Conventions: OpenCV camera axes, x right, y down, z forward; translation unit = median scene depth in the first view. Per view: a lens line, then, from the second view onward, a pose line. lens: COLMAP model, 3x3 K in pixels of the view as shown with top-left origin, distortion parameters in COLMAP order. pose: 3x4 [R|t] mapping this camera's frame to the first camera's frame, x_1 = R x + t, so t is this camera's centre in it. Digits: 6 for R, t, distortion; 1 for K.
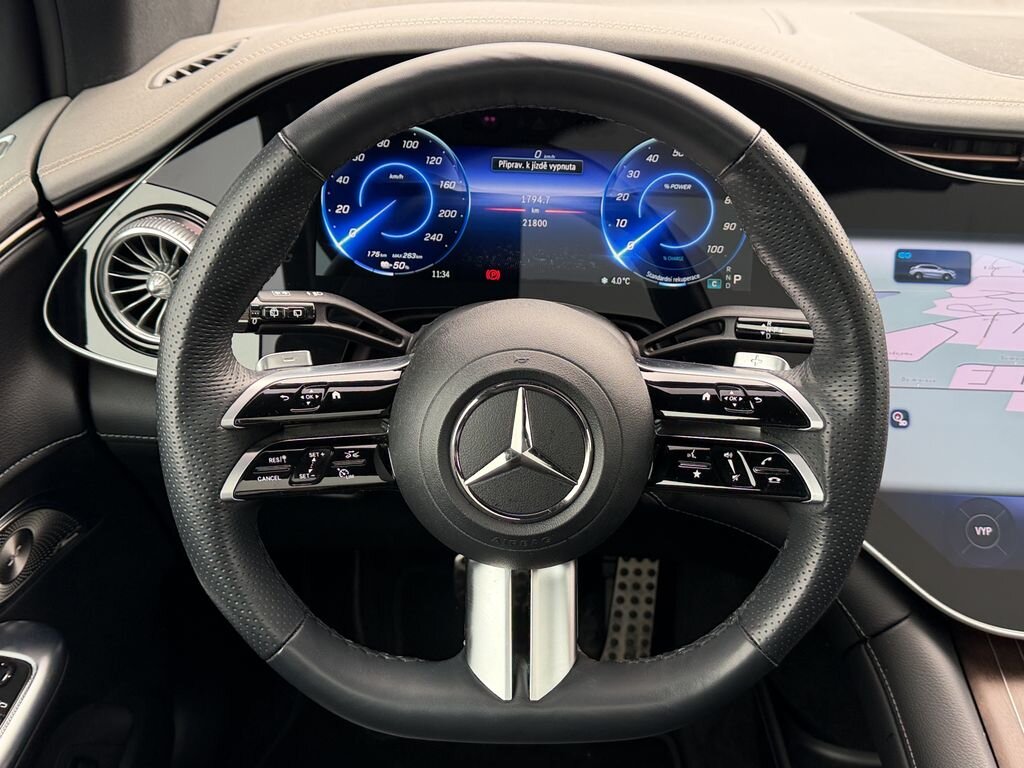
lens RADIAL K [[1089.4, 0, 508.3], [0, 1089.4, 392.3], [0, 0, 1]] dist [0.104386, 0.000000]
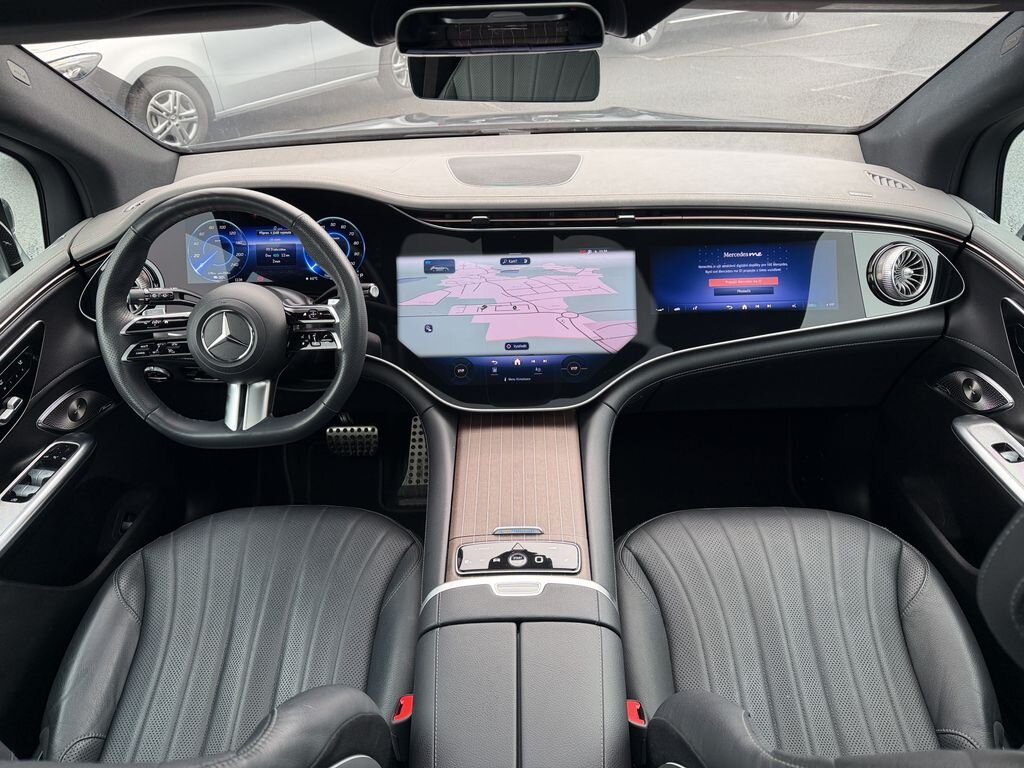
lens RADIAL K [[711.1, 0, 513.4], [0, 711.1, 384.3], [0, 0, 1]] dist [0.007868, -0.005228]
pose [[0.998279, -0.058022, 0.008493, 0.529111], [0.058051, 0.998308, -0.003202, 0.166255], [-0.008293, 0.003689, 0.999959, -0.592641]]
